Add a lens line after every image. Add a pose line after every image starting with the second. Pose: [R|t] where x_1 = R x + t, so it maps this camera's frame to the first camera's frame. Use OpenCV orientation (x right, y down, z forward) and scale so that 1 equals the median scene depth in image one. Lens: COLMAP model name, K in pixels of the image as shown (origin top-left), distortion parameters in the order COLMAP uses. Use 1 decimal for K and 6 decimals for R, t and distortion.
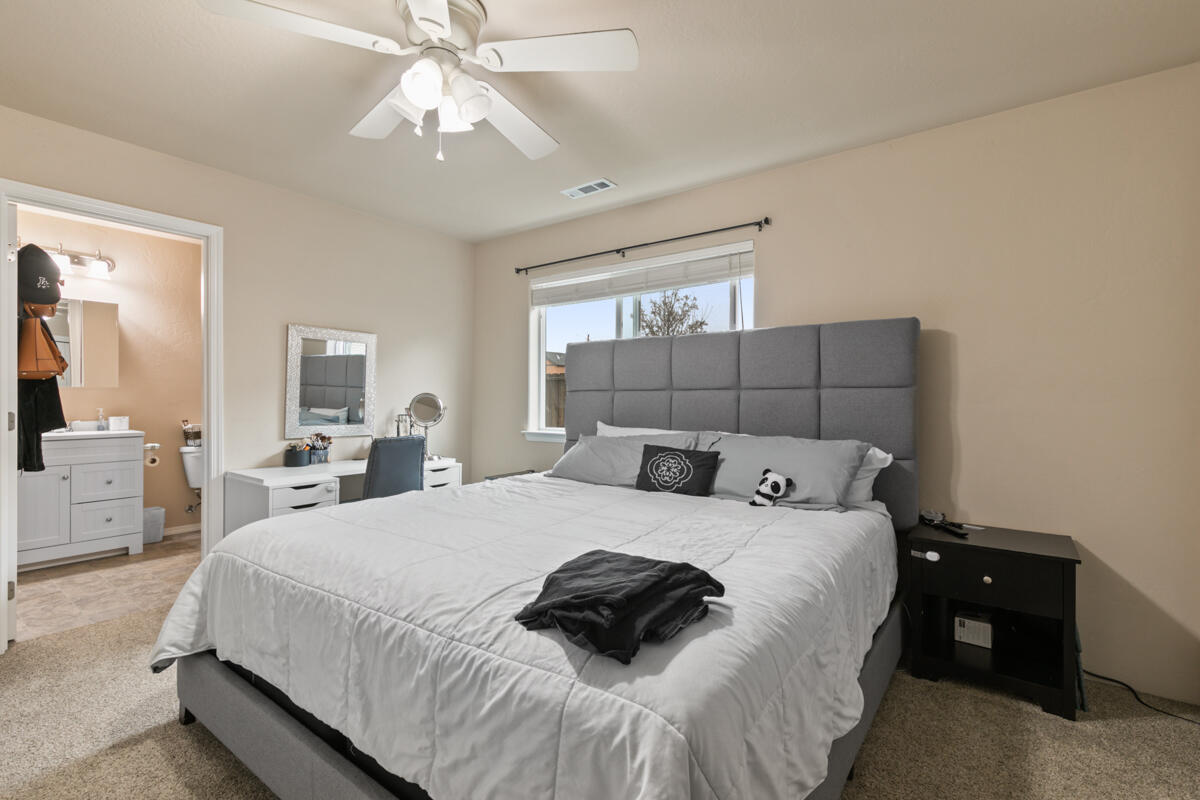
lens RADIAL K [[526.6, 0, 600.1], [0, 526.6, 395.2], [0, 0, 1]] dist [-0.001652, -0.000234]
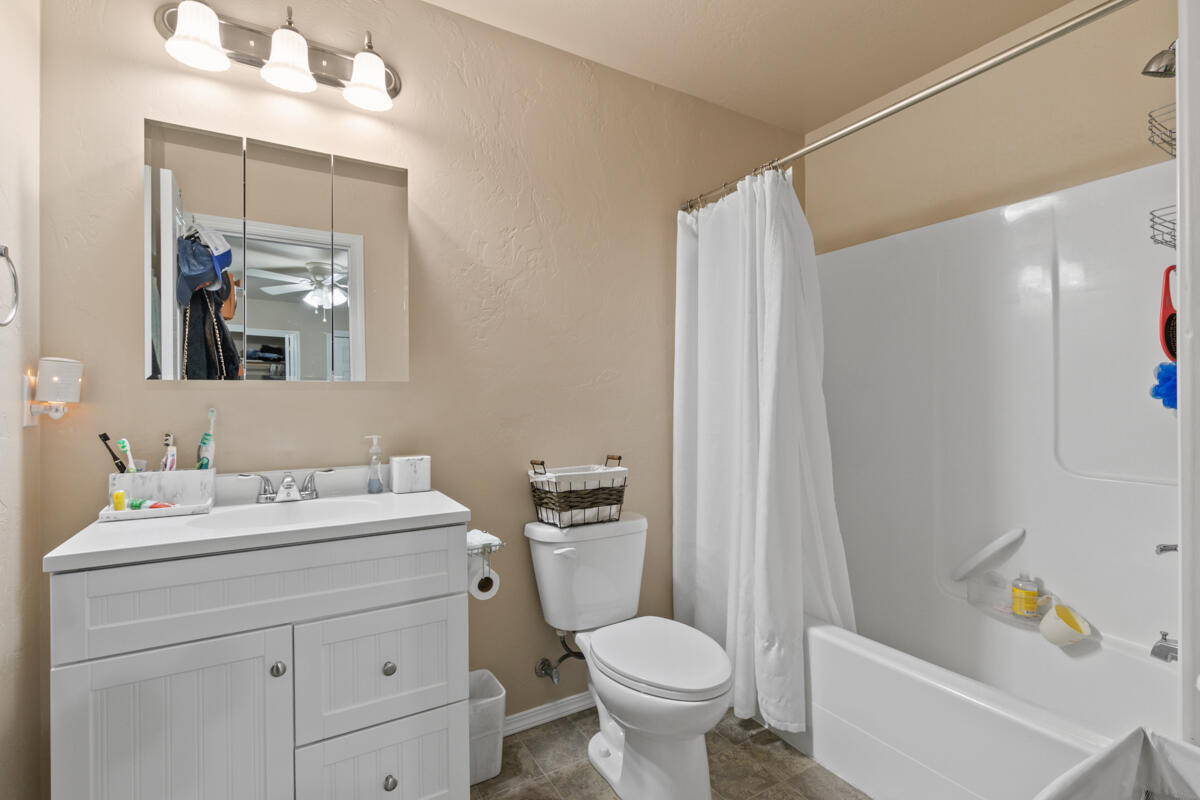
lens RADIAL K [[565.8, 0, 604.0], [0, 565.8, 400.3], [0, 0, 1]] dist [-0.005813, -0.000173]
pose [[0.917545, -0.002760, -0.397623, -0.294780], [0.005537, 0.999968, 0.005837, -0.001100], [0.397594, -0.007557, 0.917530, 0.321359]]
